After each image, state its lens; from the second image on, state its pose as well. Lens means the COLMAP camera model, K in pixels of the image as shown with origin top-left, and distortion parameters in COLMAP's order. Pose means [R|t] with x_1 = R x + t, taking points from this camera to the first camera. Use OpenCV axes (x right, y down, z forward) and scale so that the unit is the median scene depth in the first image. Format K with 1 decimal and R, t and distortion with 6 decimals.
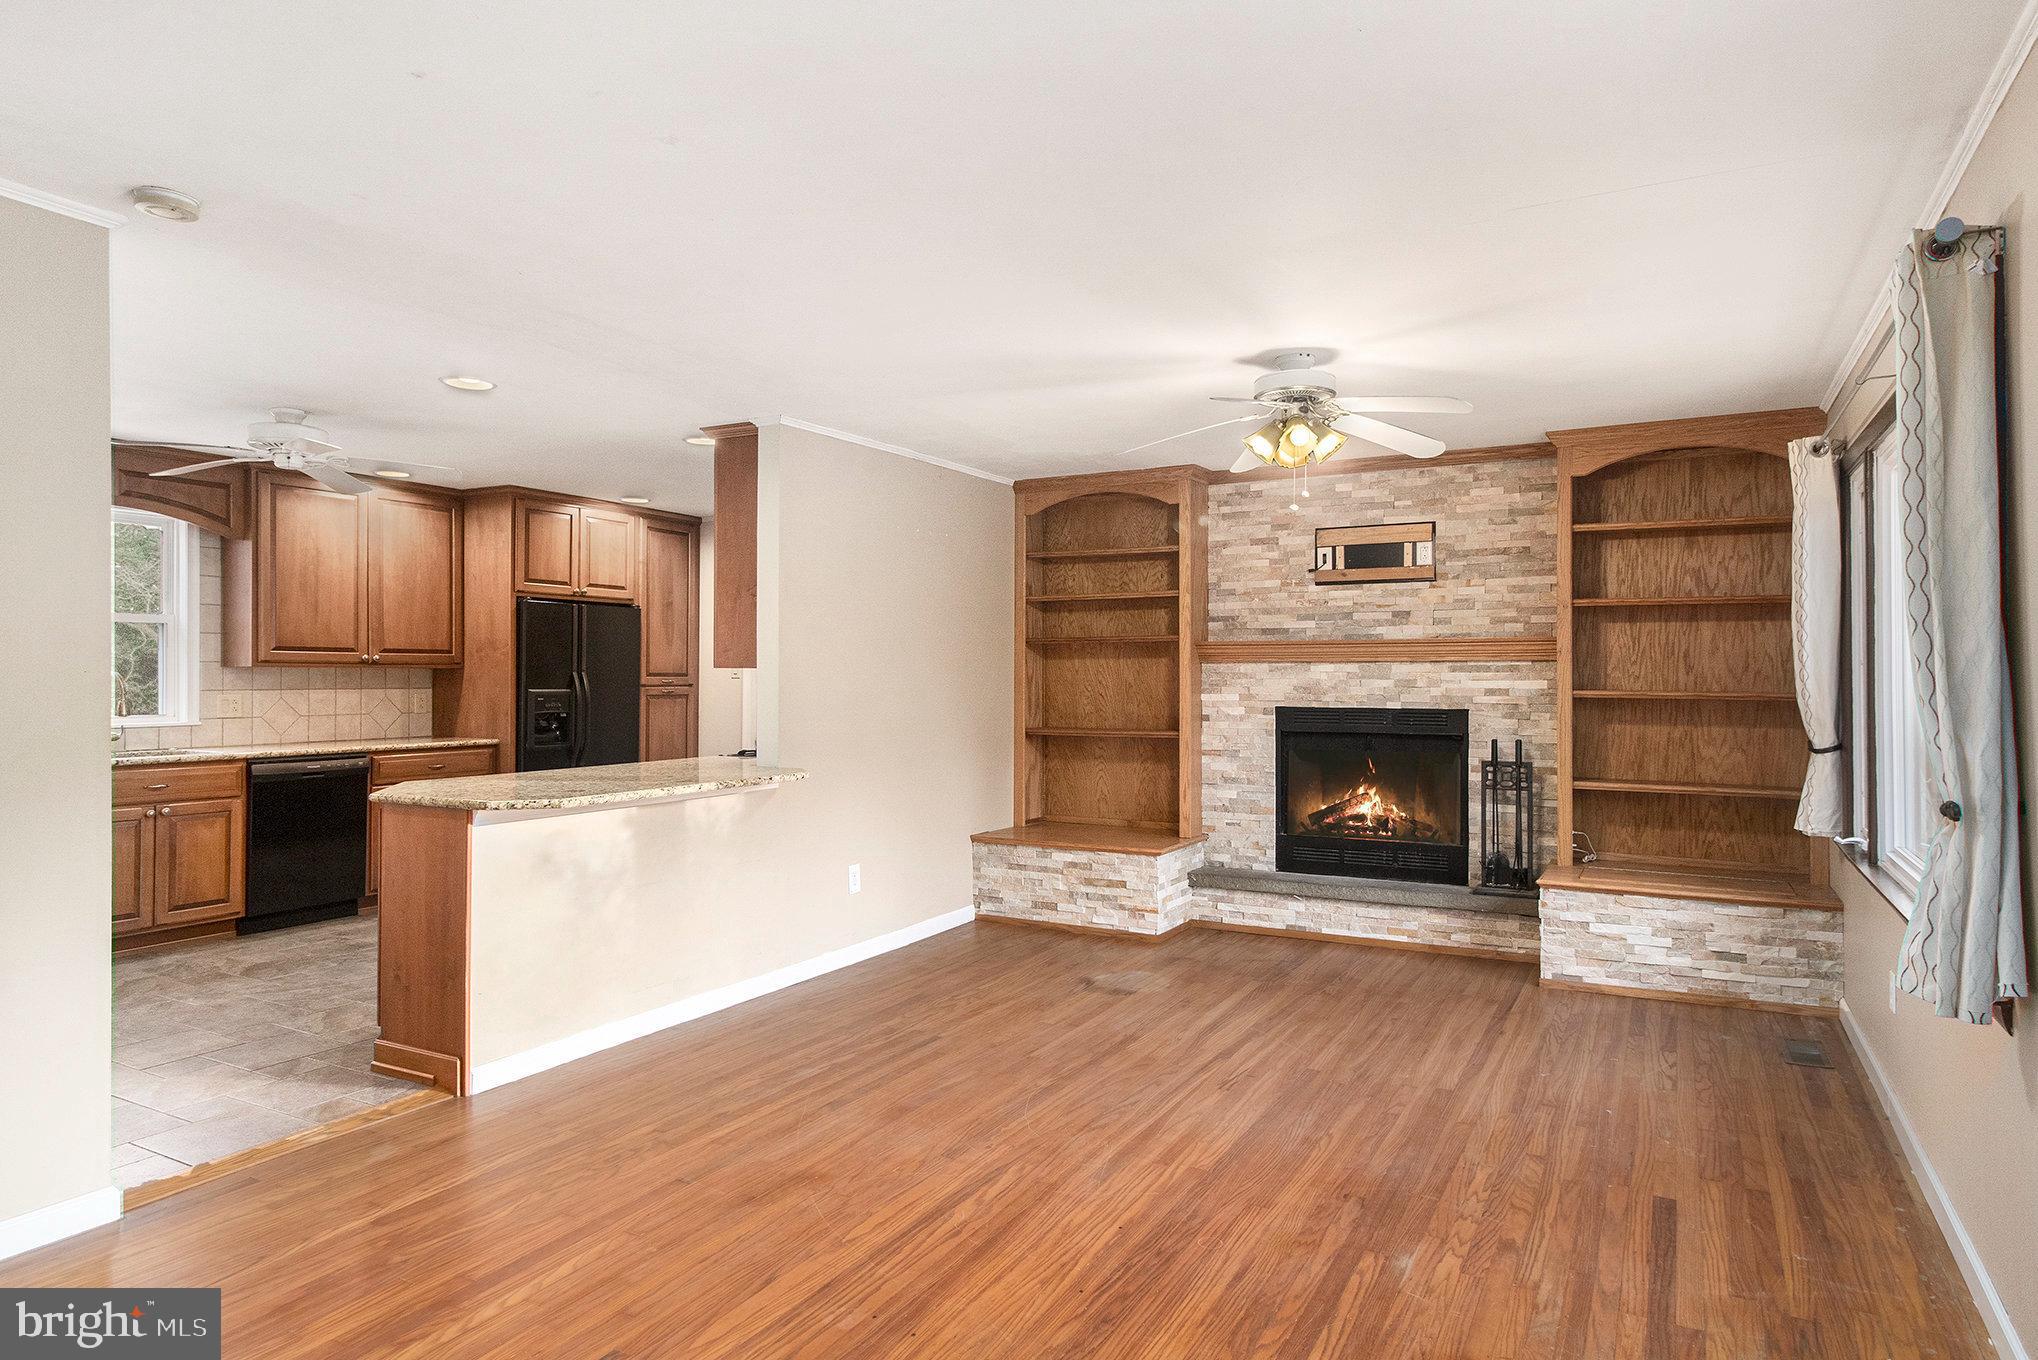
lens RADIAL K [[1197.9, 0, 1020.3], [0, 1197.9, 665.8], [0, 0, 1]] dist [-0.004461, -0.003808]
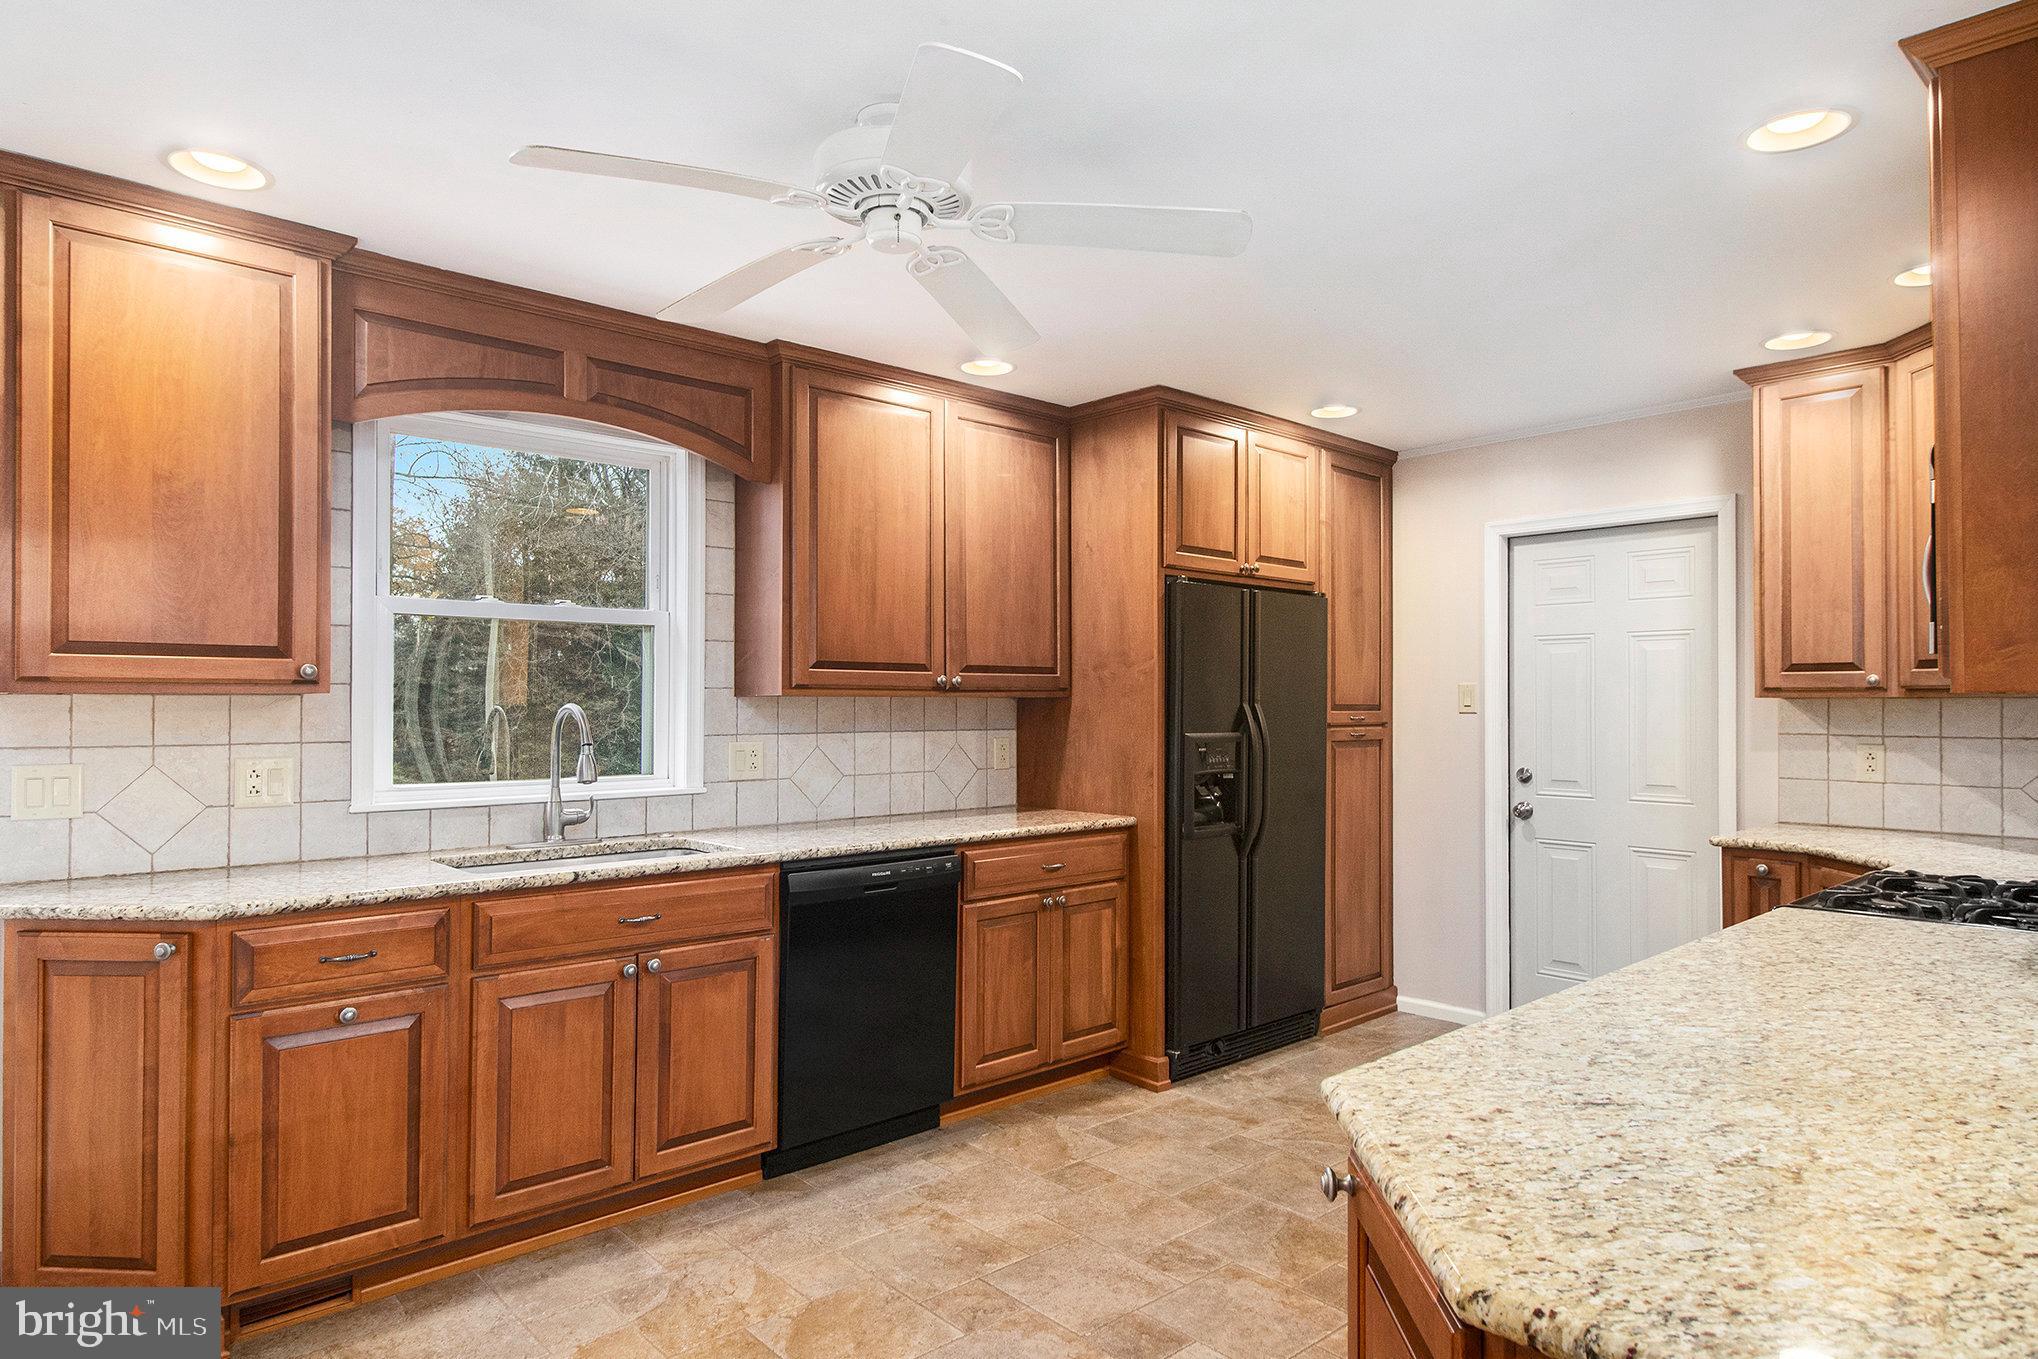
lens RADIAL K [[1197.9, 0, 1020.3], [0, 1197.9, 665.3], [0, 0, 1]] dist [-0.004461, -0.003808]
pose [[0.946425, -0.009747, -0.322776, -0.343667], [0.002128, 0.999711, -0.023947, 0.000257], [0.322916, 0.021977, 0.946172, 0.482716]]
